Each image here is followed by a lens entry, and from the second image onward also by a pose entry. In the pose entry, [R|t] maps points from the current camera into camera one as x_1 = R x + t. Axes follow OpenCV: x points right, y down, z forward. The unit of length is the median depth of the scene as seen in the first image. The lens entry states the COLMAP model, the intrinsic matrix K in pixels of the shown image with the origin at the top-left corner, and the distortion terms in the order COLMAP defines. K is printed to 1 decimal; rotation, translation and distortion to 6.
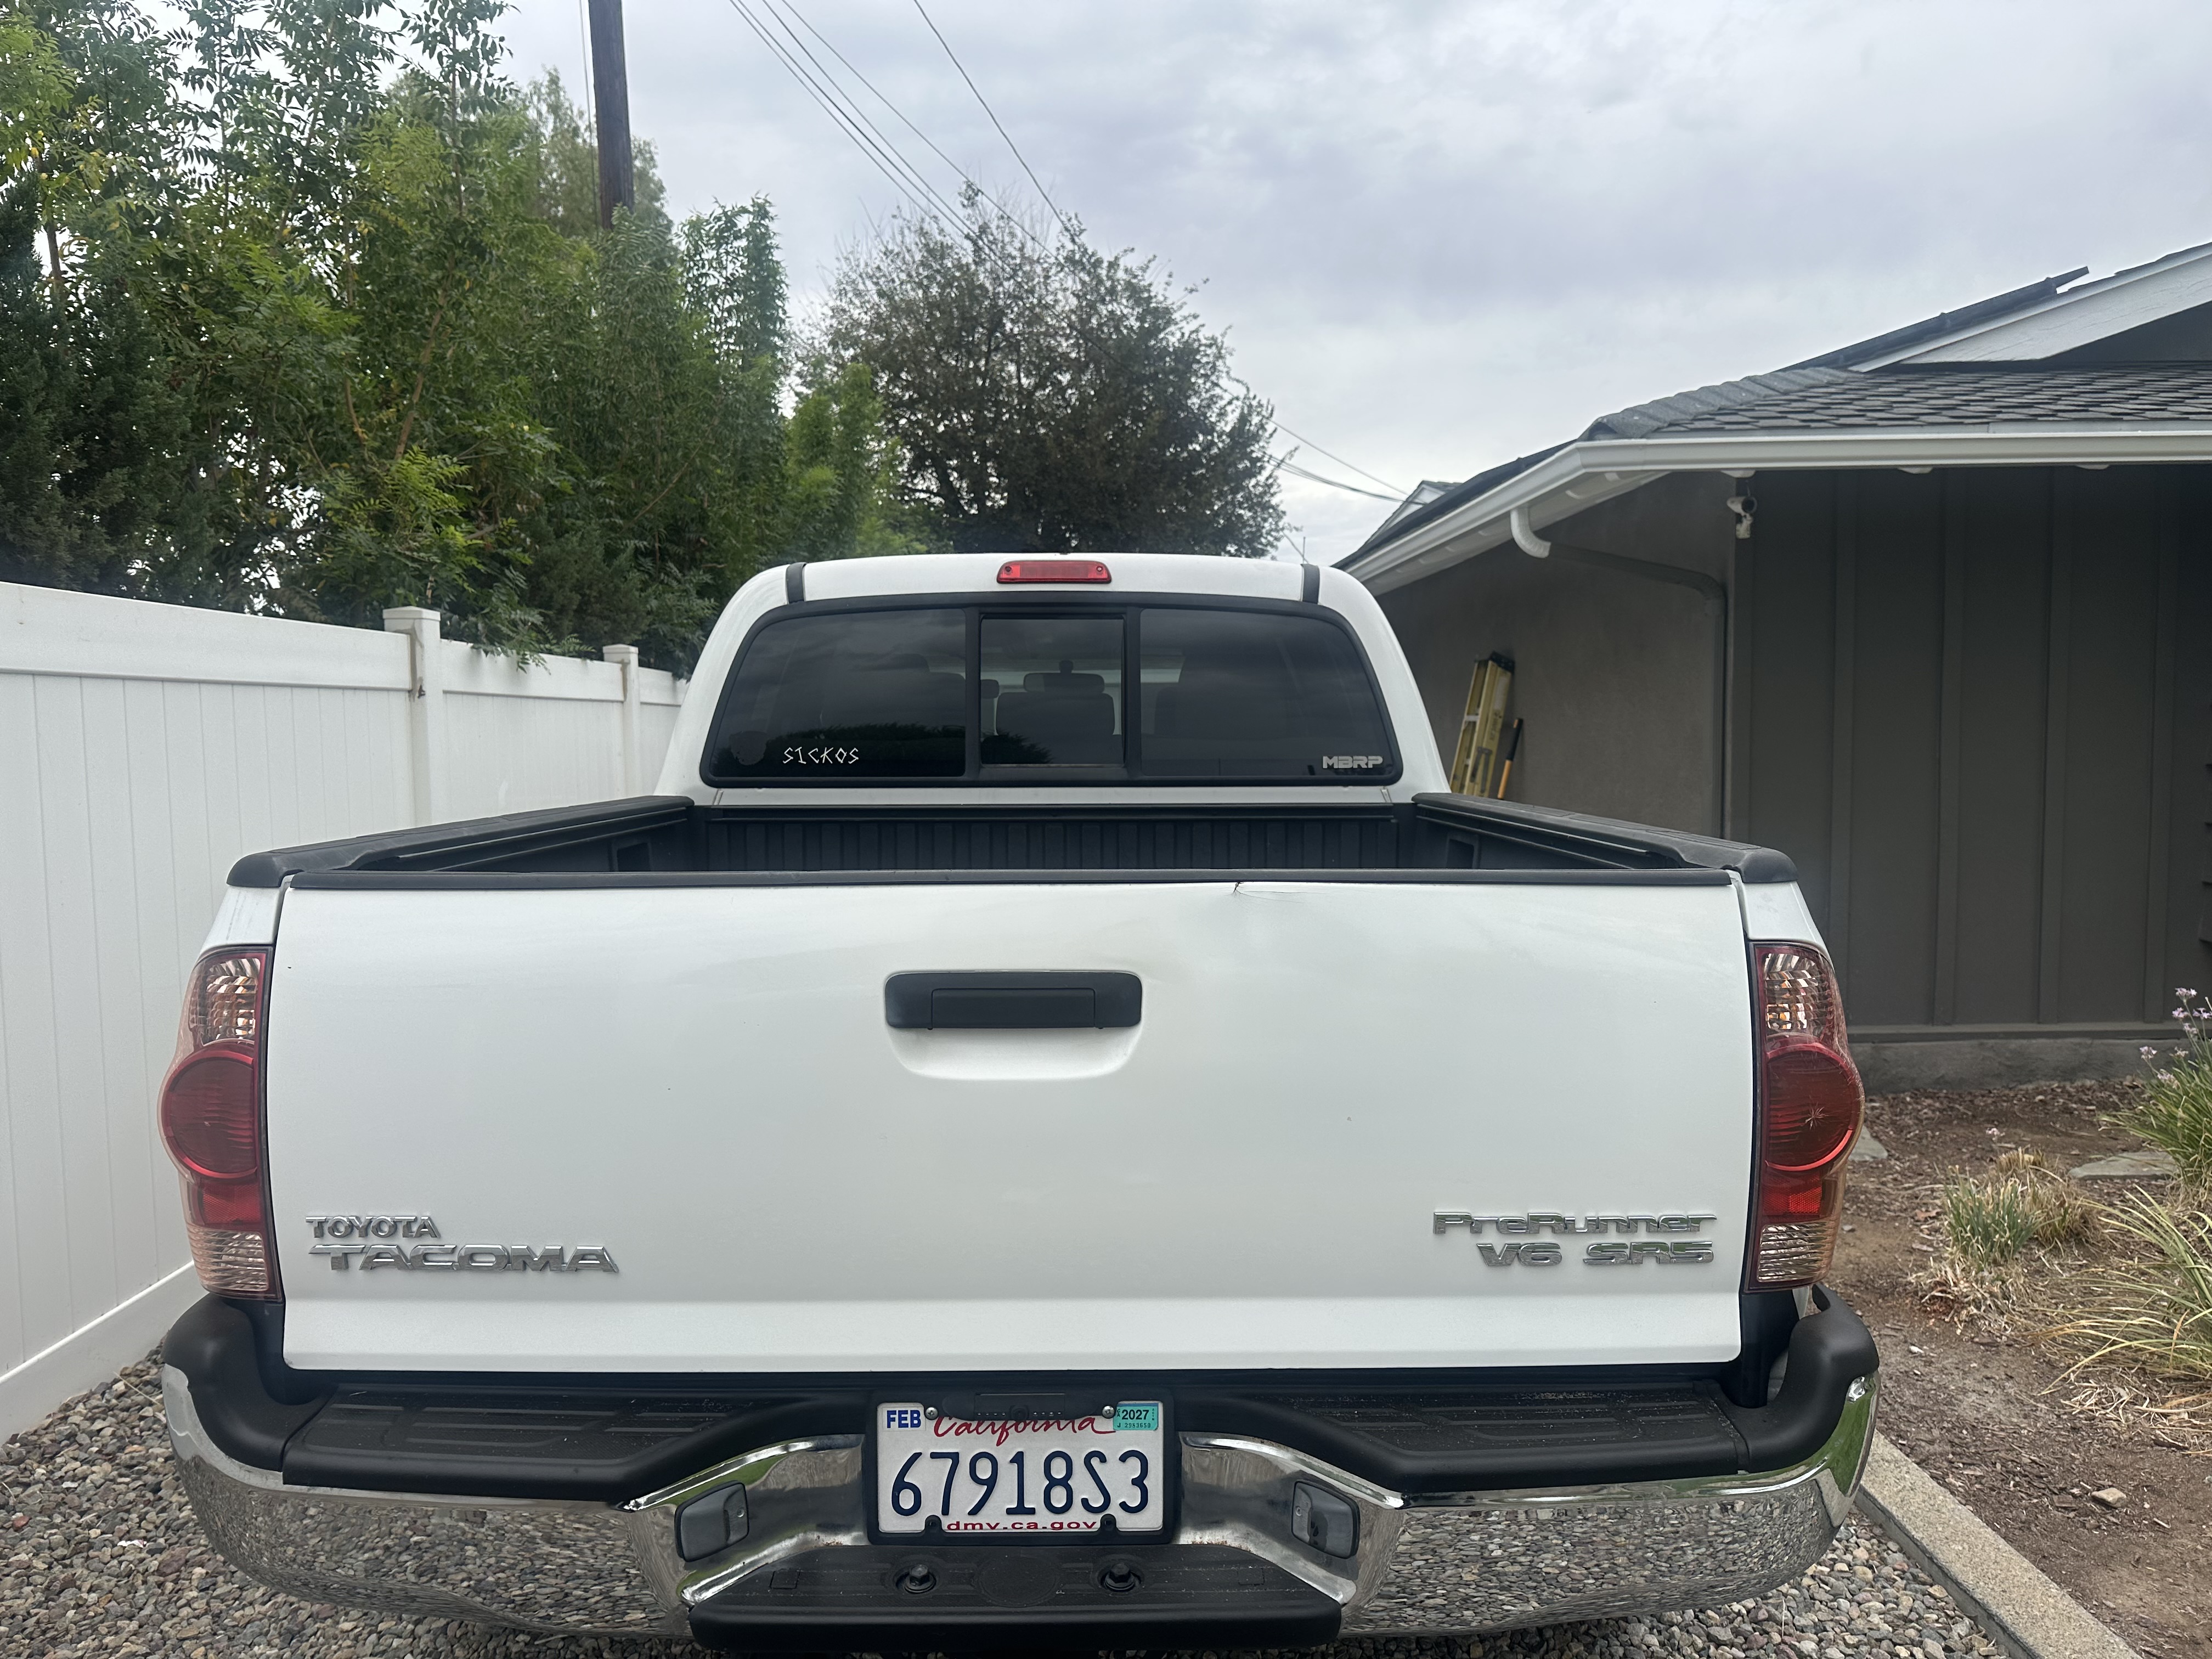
lens RADIAL K [[1578.6, 0, 1119.6], [0, 1578.6, 825.1], [0, 0, 1]] dist [0.093785, -0.106648]
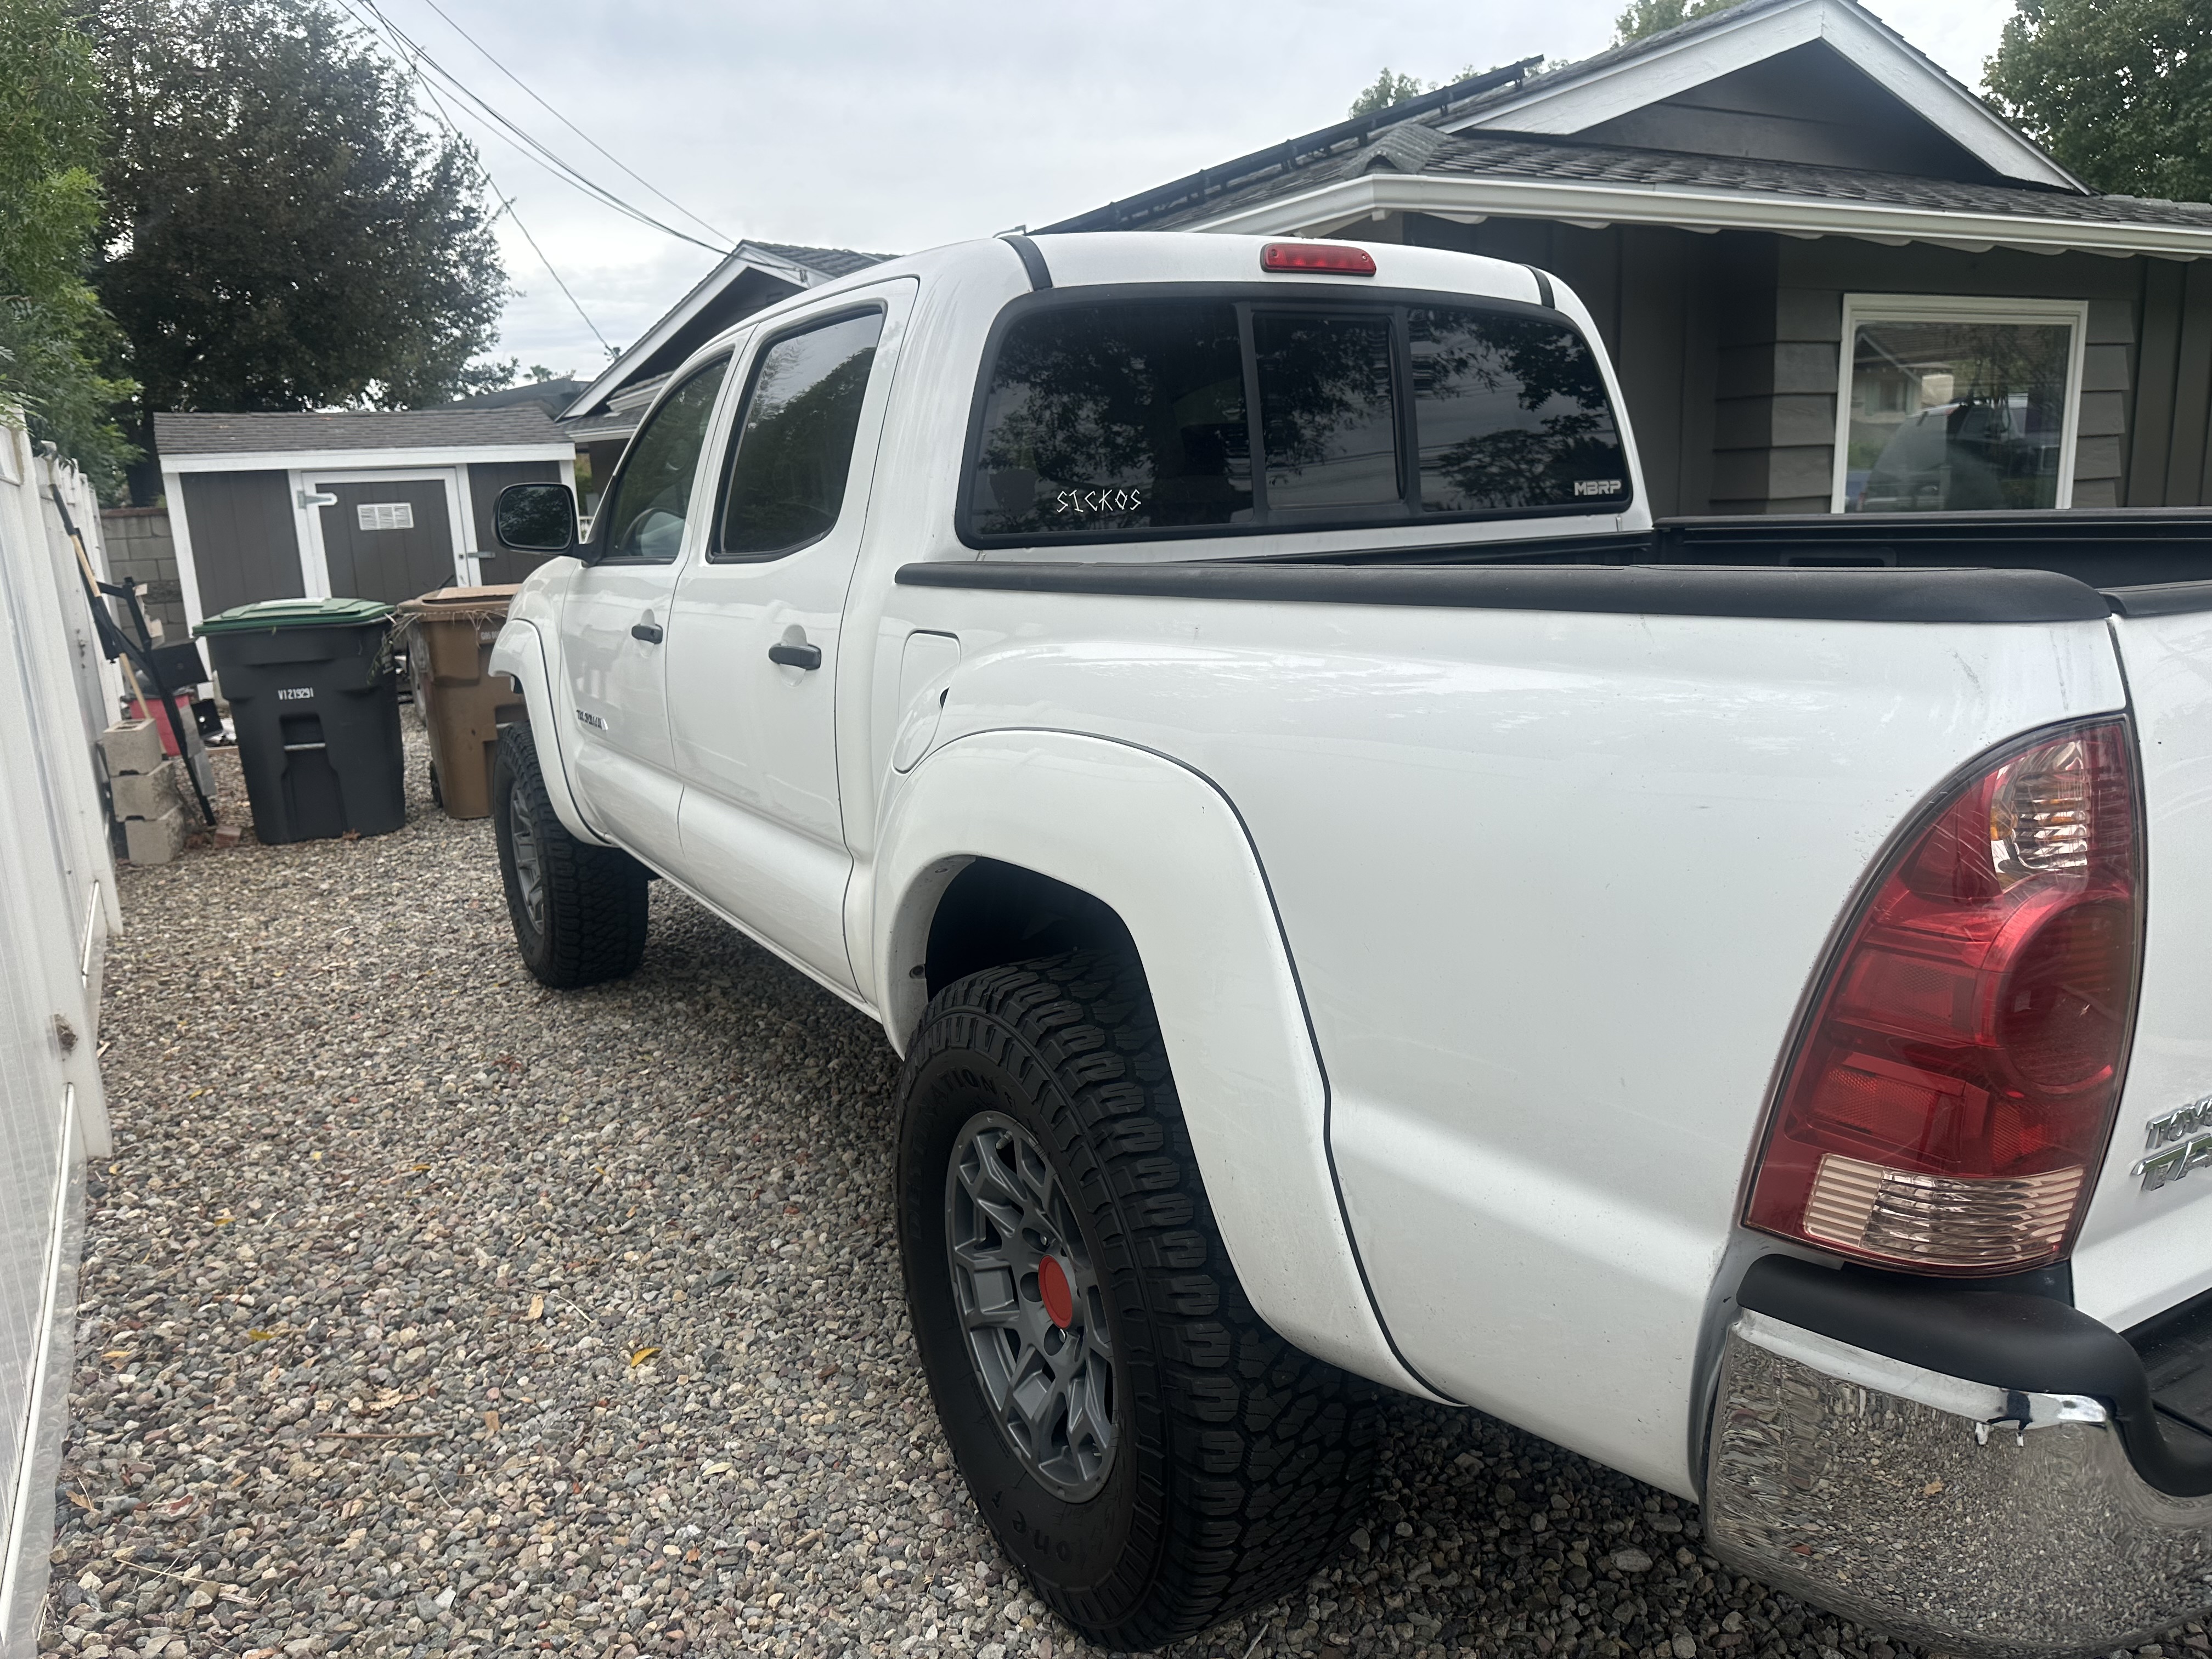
lens RADIAL K [[1579.4, 0, 1110.0], [0, 1579.4, 839.6], [0, 0, 1]] dist [0.046447, -0.074815]
pose [[0.861736, -0.136293, 0.488709, -0.314326], [0.069535, 0.985880, 0.152334, 0.000683], [-0.502570, -0.097289, 0.859045, 0.177594]]
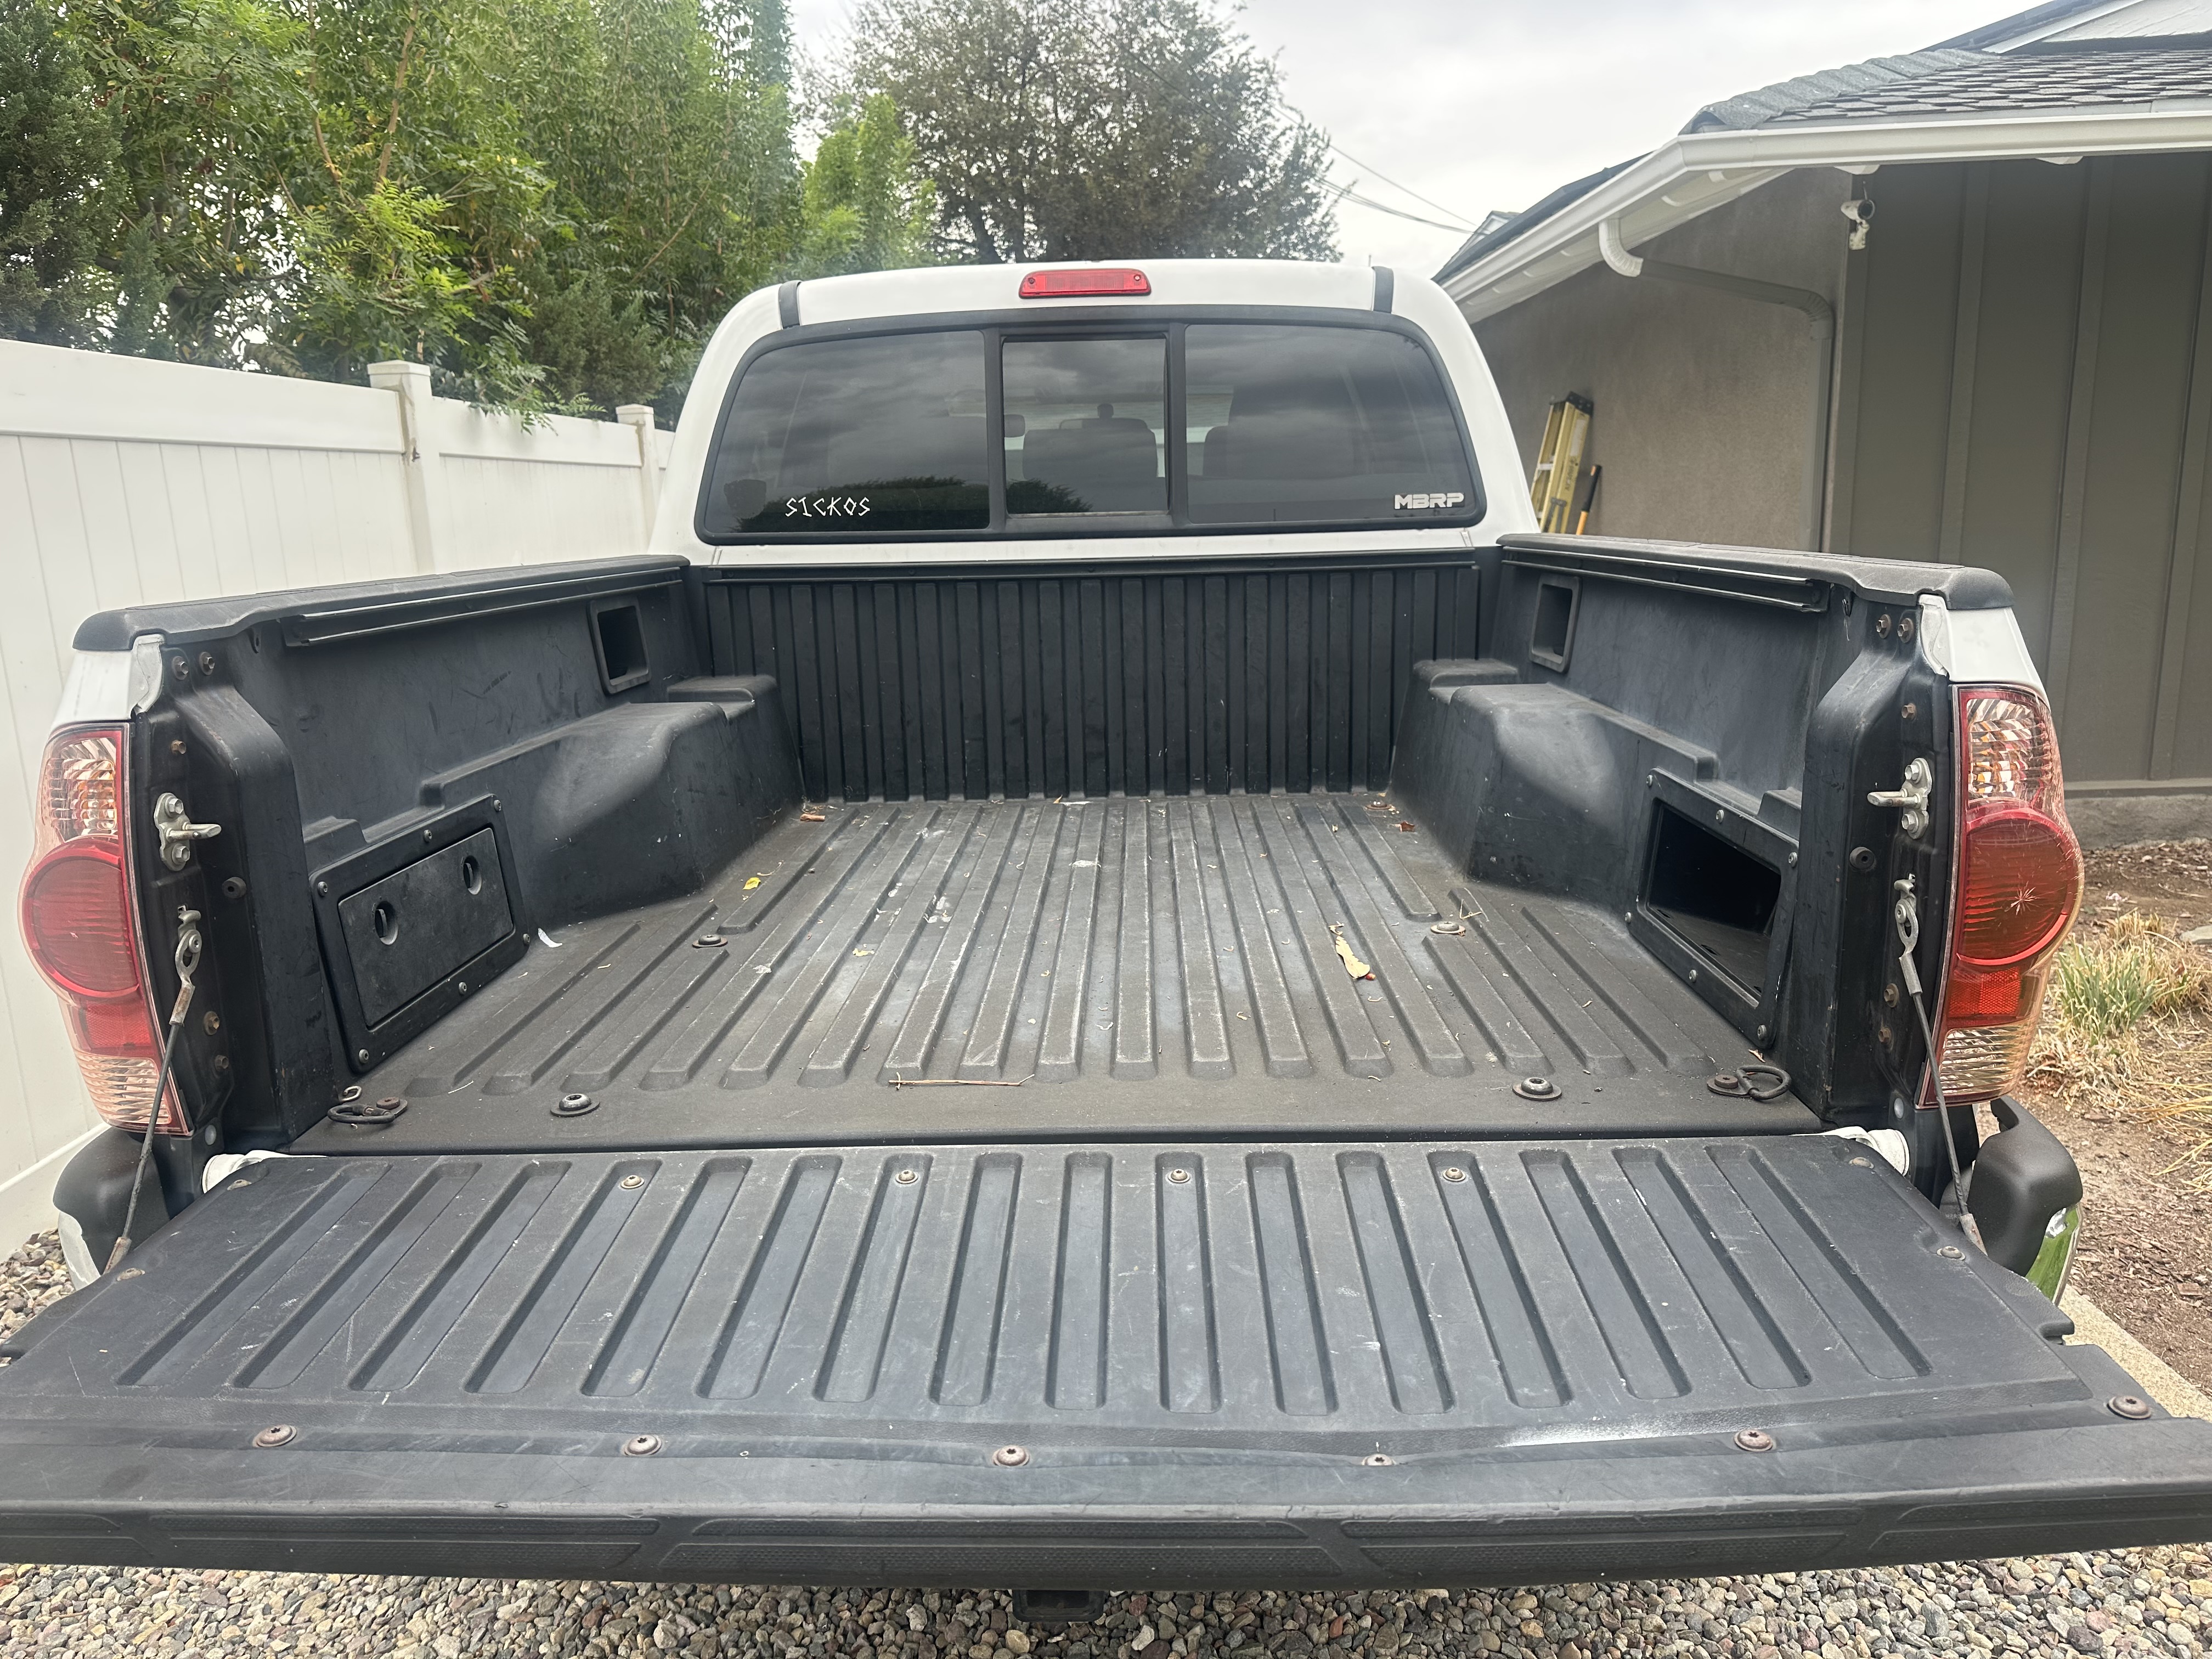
lens RADIAL K [[1579.4, 0, 1110.0], [0, 1579.4, 839.6], [0, 0, 1]] dist [0.046447, -0.074815]
pose [[0.999059, -0.014283, -0.040944, 0.001917], [0.020284, 0.988461, 0.150113, 0.005780], [0.038328, -0.150802, 0.987821, 0.051425]]
